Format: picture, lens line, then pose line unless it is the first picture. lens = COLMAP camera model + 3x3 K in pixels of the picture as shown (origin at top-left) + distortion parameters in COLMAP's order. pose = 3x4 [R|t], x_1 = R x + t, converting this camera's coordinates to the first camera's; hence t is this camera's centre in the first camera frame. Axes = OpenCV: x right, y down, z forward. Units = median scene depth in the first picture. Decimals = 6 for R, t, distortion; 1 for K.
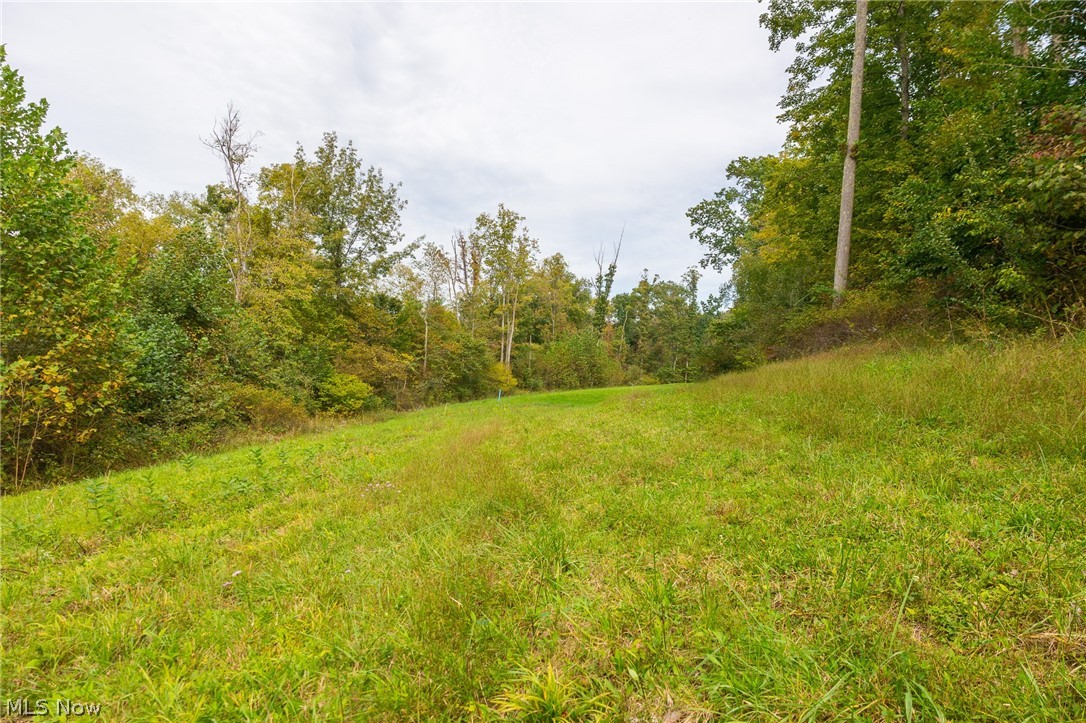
lens RADIAL K [[737.5, 0, 542.9], [0, 737.5, 361.4], [0, 0, 1]] dist [0.000349, 0.000761]
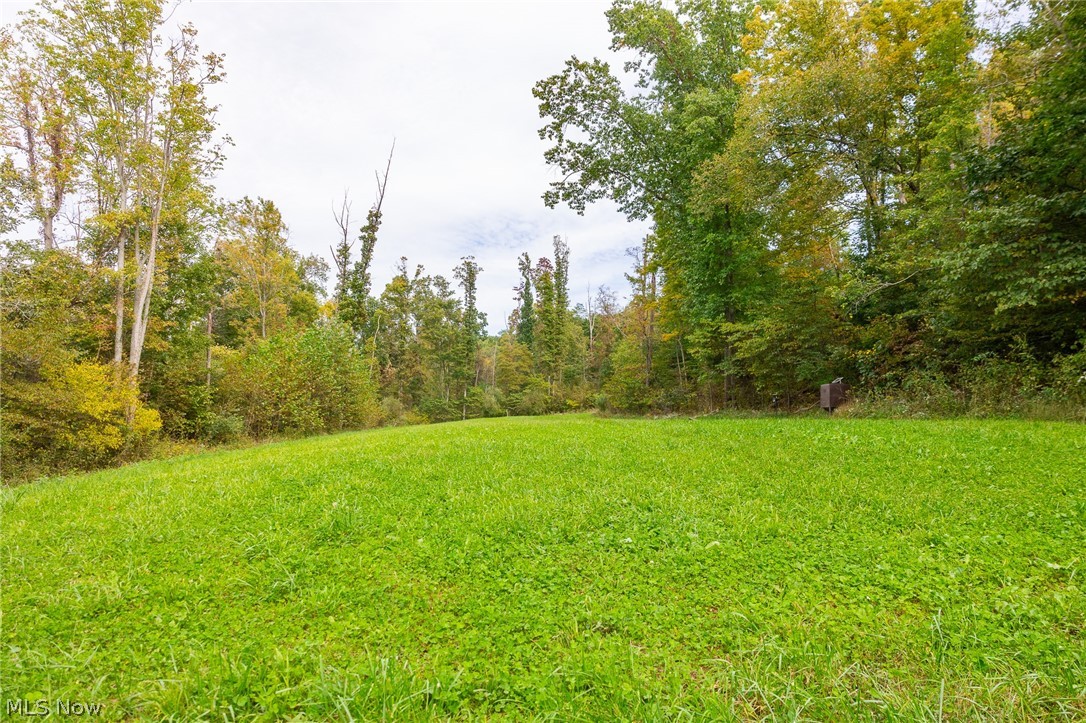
lens RADIAL K [[737.5, 0, 543.8], [0, 737.5, 361.6], [0, 0, 1]] dist [0.000349, 0.000761]
pose [[0.927139, -0.010349, 0.374575, 0.002317], [0.032520, 0.998069, -0.052916, 0.020031], [-0.373304, 0.061241, 0.925685, 0.493019]]
